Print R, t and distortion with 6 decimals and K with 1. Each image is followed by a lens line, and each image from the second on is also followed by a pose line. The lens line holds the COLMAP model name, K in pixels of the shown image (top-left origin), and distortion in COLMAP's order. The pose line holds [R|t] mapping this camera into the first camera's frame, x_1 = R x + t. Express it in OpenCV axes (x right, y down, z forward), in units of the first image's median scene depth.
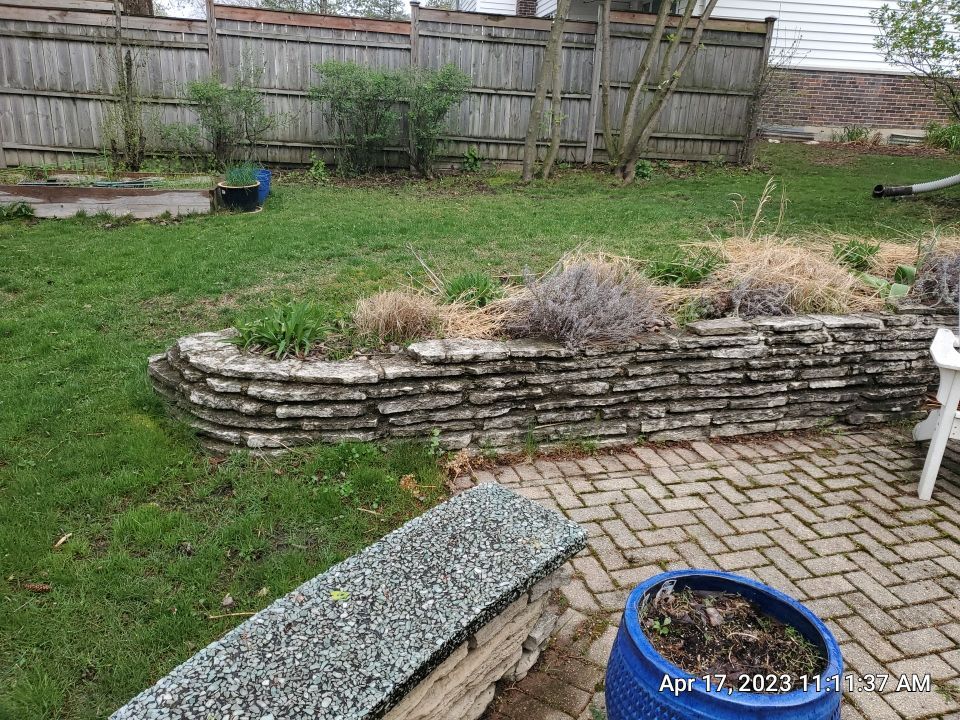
lens RADIAL K [[744.3, 0, 495.1], [0, 744.3, 360.5], [0, 0, 1]] dist [0.019455, -0.004987]
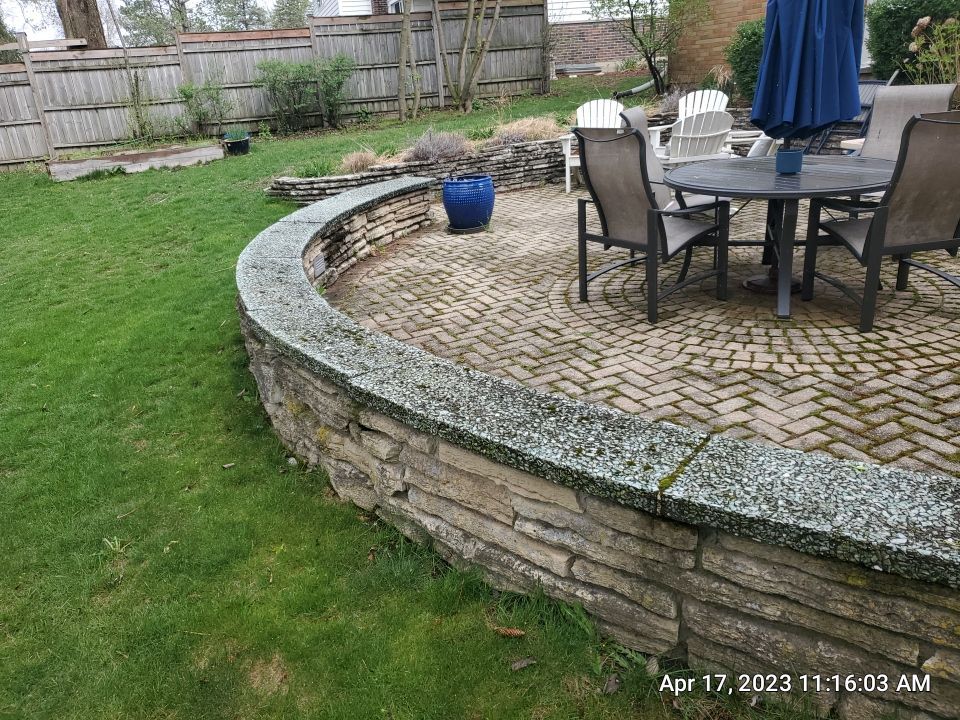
lens RADIAL K [[744.3, 0, 473.4], [0, 744.3, 352.9], [0, 0, 1]] dist [0.019455, -0.004987]
pose [[0.981439, -0.168840, 0.090939, -0.090683], [0.166570, 0.985508, 0.032056, 0.518563], [-0.095033, -0.016314, 0.995340, -1.405876]]
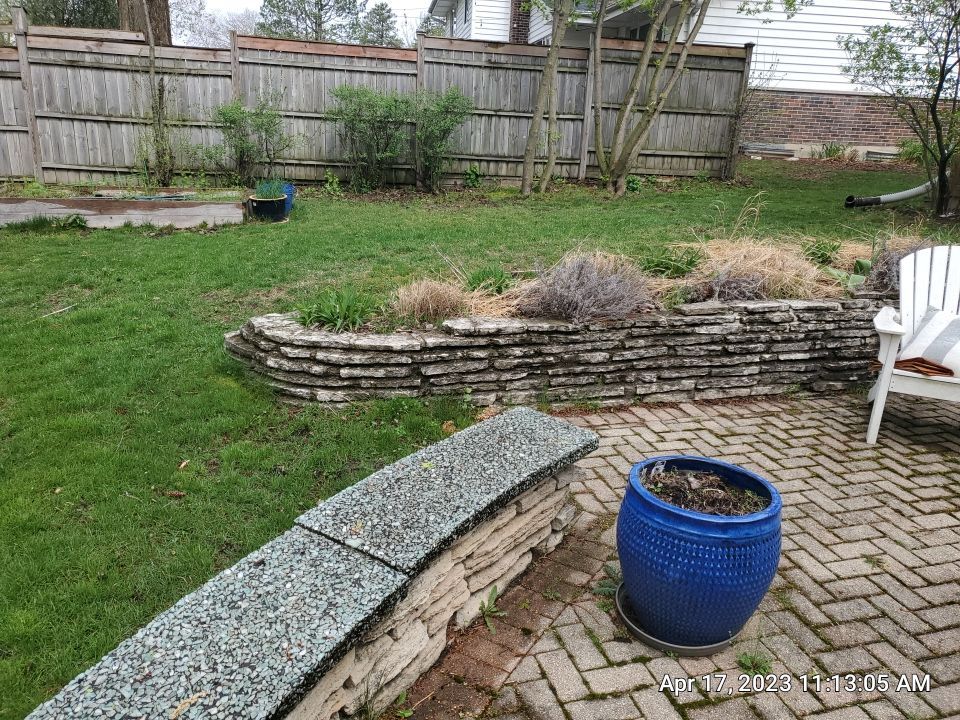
lens RADIAL K [[744.3, 0, 486.5], [0, 744.3, 359.5], [0, 0, 1]] dist [0.019455, -0.004987]
pose [[0.999979, -0.006391, 0.001097, -0.042129], [0.006418, 0.999619, -0.026840, 0.065653], [-0.000925, 0.026846, 0.999639, -0.180155]]
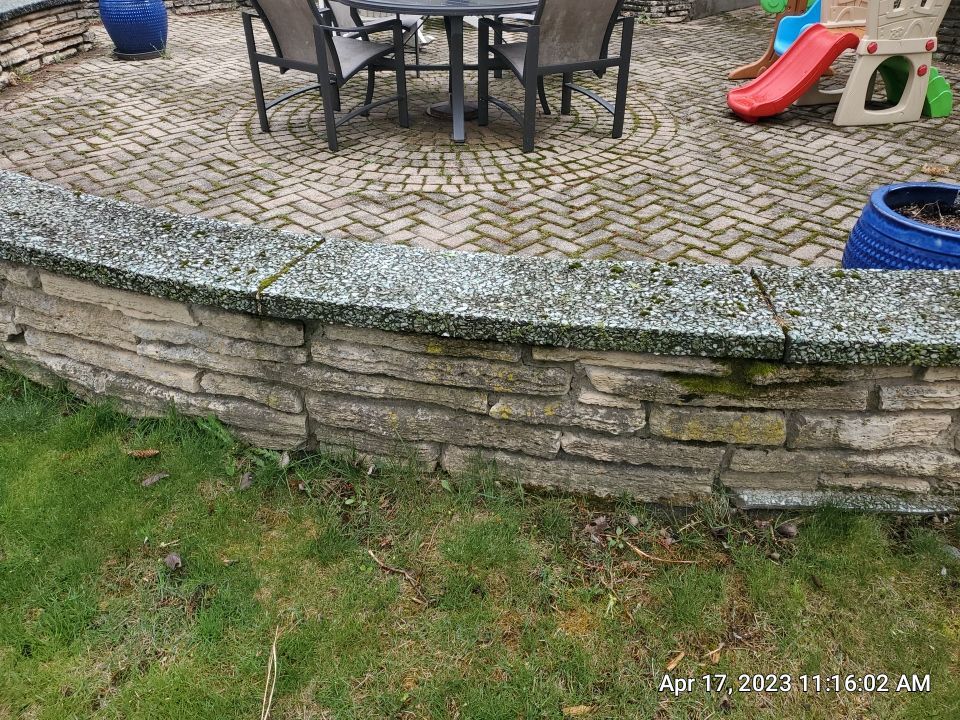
lens RADIAL K [[744.3, 0, 490.5], [0, 744.3, 369.2], [0, 0, 1]] dist [0.019455, -0.004987]
pose [[0.881456, -0.303583, 0.361765, -0.007690], [0.198343, 0.933154, 0.299806, 0.570133], [-0.428598, -0.192512, 0.882747, -1.441860]]
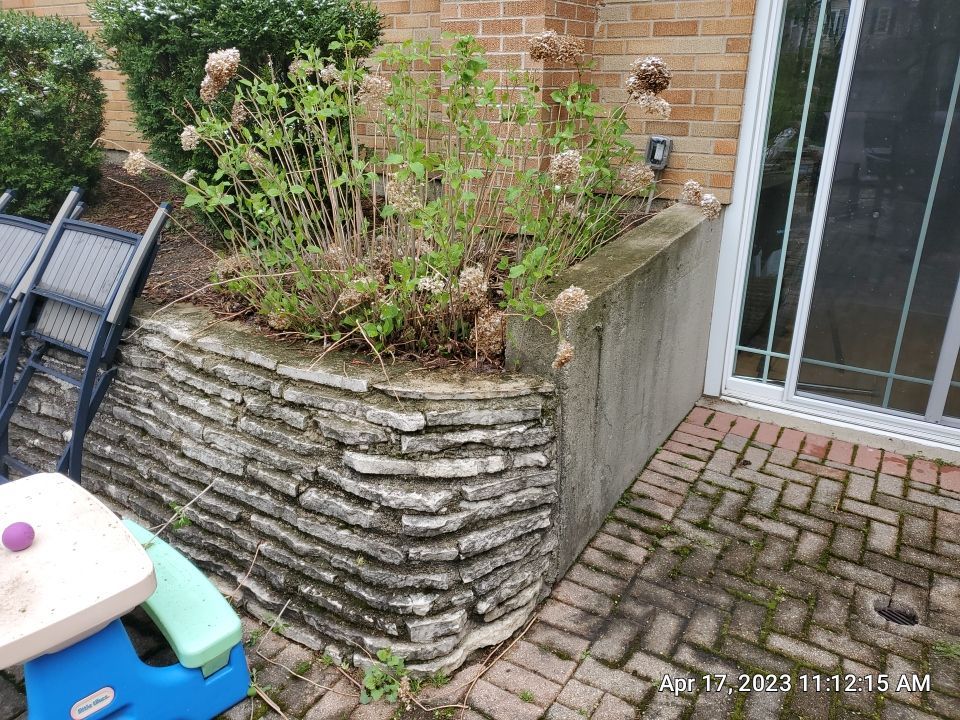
lens RADIAL K [[744.3, 0, 474.3], [0, 744.3, 340.3], [0, 0, 1]] dist [0.019455, -0.004987]
pose [[0.752570, -0.263909, 0.603316, 1.168173], [0.245077, 0.962615, 0.115371, 0.114227], [-0.611209, 0.061035, 0.789113, -0.112363]]
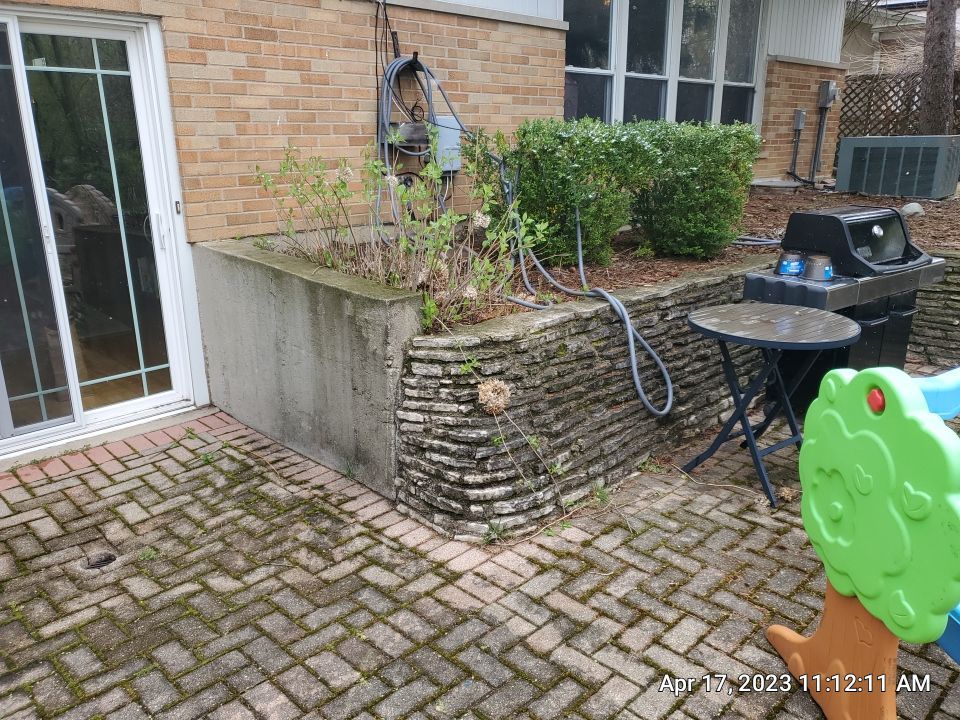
lens RADIAL K [[744.3, 0, 478.4], [0, 744.3, 366.2], [0, 0, 1]] dist [0.019455, -0.004987]
pose [[-0.468430, -0.309988, 0.827333, 0.974475], [0.269824, 0.841492, 0.468066, 0.057590], [-0.841289, 0.442491, -0.310538, 0.000512]]
